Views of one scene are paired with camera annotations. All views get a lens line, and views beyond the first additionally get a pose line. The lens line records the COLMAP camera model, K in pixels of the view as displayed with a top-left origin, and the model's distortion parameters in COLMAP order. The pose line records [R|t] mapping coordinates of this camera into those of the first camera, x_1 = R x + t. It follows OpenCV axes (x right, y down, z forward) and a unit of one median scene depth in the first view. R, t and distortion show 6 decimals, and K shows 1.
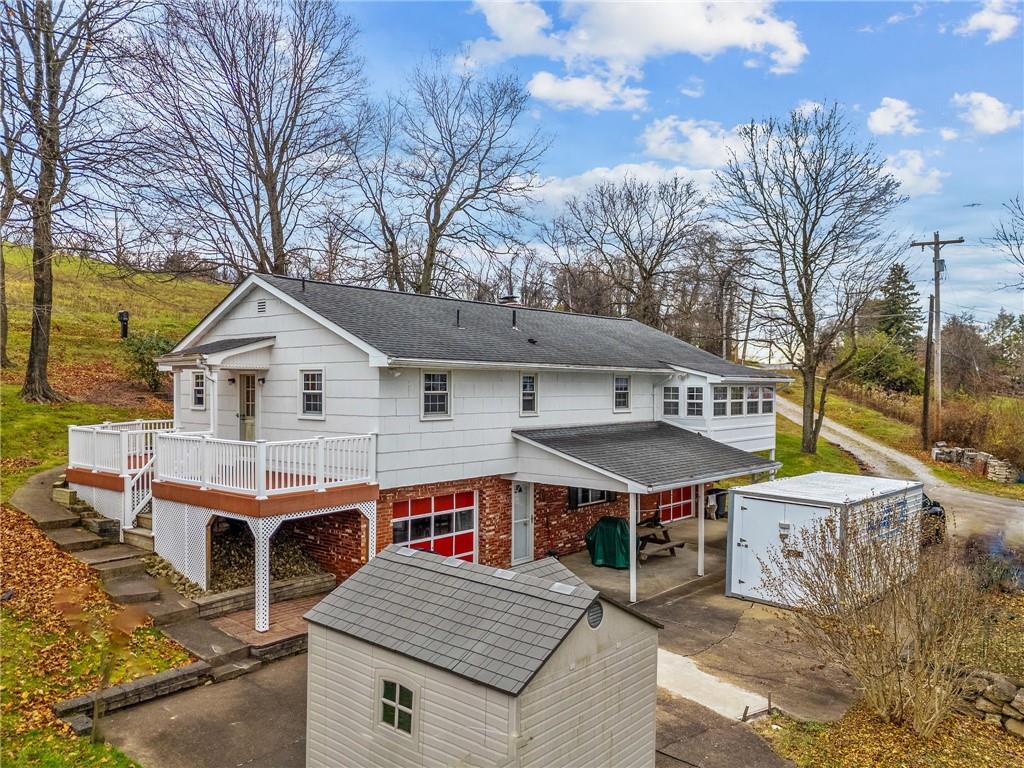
lens RADIAL K [[757.3, 0, 513.6], [0, 757.3, 381.5], [0, 0, 1]] dist [0.026053, -0.002252]
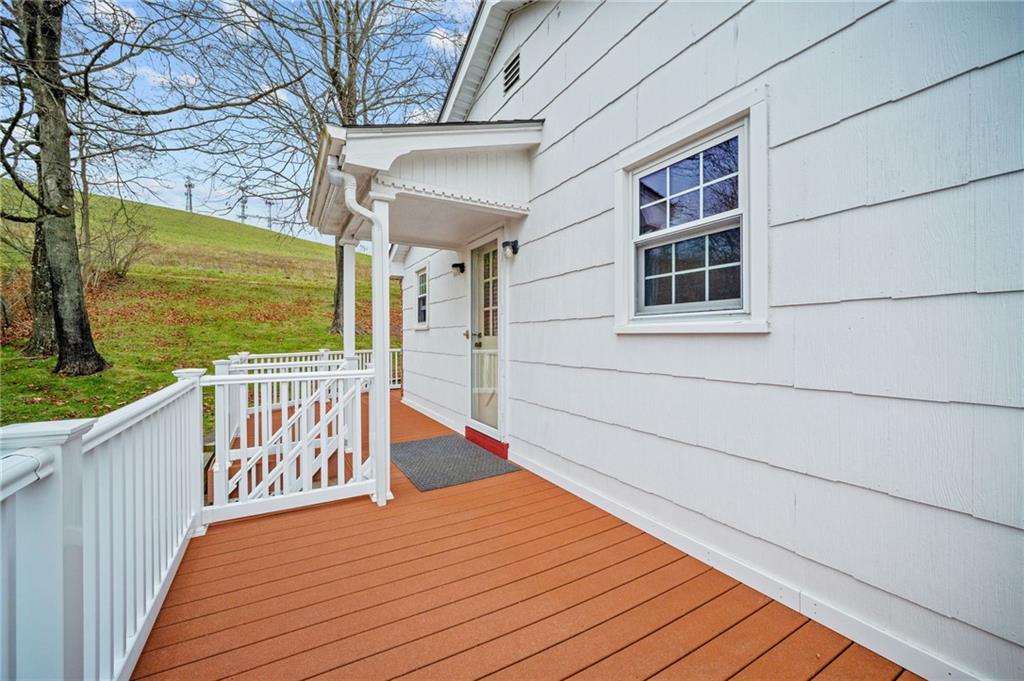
lens RADIAL K [[396.6, 0, 514.8], [0, 396.6, 337.0], [0, 0, 1]] dist [0.000109, 0.000047]
pose [[0.939871, -0.001370, -0.341528, -0.248414], [0.001611, 0.999999, 0.000422, 0.046072], [0.341527, -0.000947, 0.939872, 0.774374]]
